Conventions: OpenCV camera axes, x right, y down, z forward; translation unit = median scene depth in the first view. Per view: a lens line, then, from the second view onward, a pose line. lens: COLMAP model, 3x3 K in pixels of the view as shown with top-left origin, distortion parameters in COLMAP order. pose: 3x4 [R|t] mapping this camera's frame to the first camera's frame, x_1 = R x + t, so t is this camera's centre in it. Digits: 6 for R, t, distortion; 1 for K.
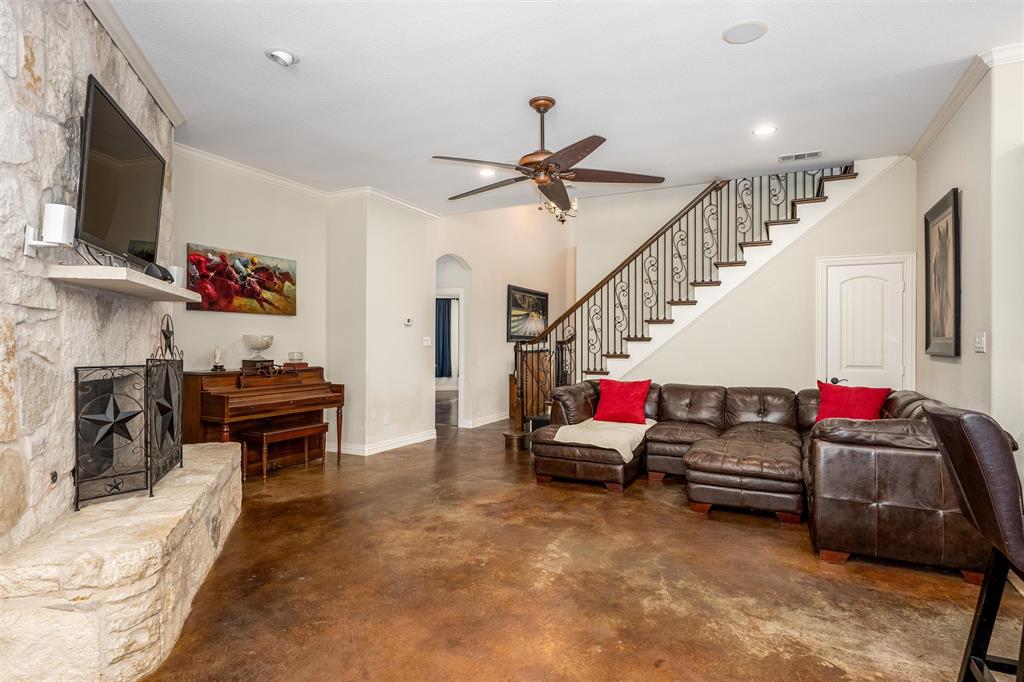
lens RADIAL K [[545.3, 0, 512.6], [0, 545.3, 341.7], [0, 0, 1]] dist [-0.001096, -0.000611]
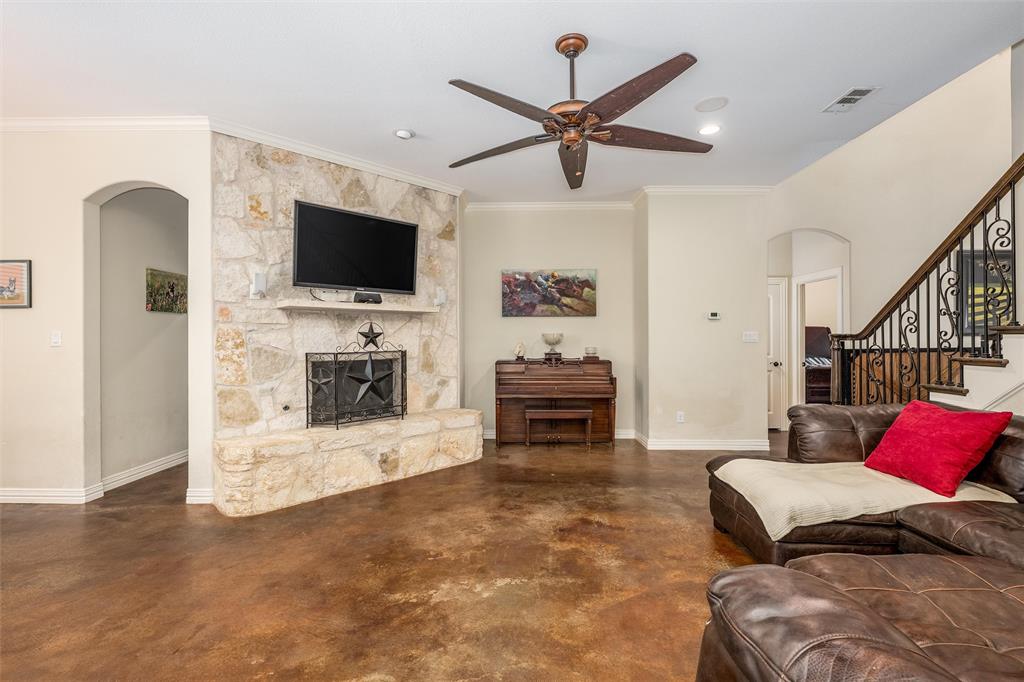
lens RADIAL K [[465.0, 0, 514.3], [0, 465.0, 333.9], [0, 0, 1]] dist [0.000534, -0.000086]
pose [[0.433906, -0.013155, -0.900862, 0.565934], [0.005009, 0.999913, -0.012188, 0.002547], [0.900944, 0.000776, 0.433934, 0.545856]]
